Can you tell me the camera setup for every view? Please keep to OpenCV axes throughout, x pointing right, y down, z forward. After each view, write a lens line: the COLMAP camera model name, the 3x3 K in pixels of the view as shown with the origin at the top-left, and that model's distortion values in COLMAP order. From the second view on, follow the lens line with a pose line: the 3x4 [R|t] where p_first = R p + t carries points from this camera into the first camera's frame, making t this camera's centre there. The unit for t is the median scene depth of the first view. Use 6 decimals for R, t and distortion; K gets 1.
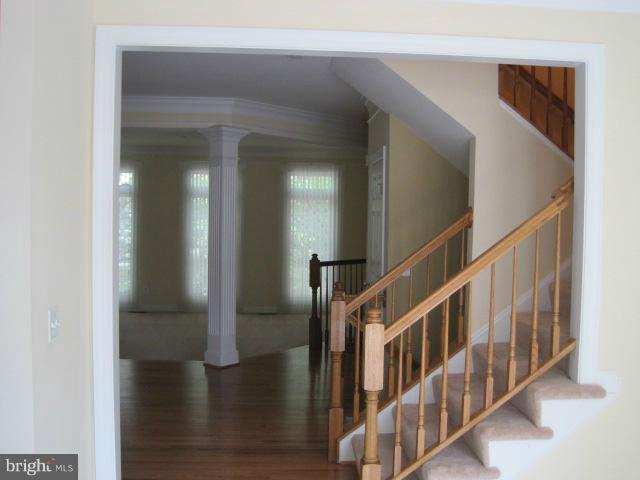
lens RADIAL K [[659.4, 0, 320.0], [0, 659.4, 240.0], [0, 0, 1]] dist [-0.143512, 0.042119]
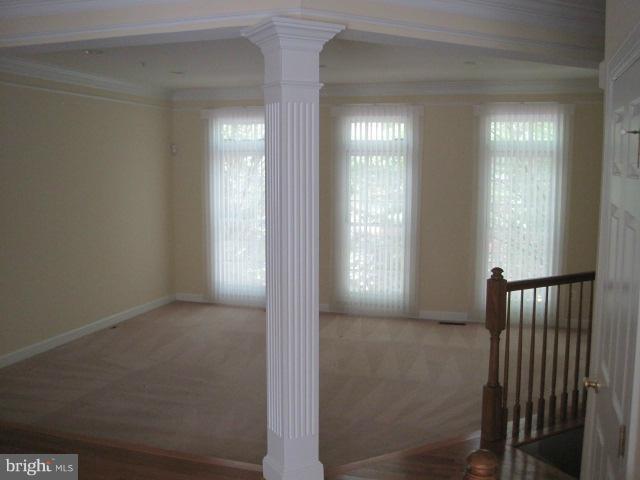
lens RADIAL K [[659.4, 0, 320.0], [0, 659.4, 240.0], [0, 0, 1]] dist [-0.143512, 0.042119]
pose [[0.937325, 0.028301, -0.347305, 0.036641], [-0.002144, 0.997146, 0.075469, -0.037110], [0.348449, -0.069994, 0.934711, 0.428977]]
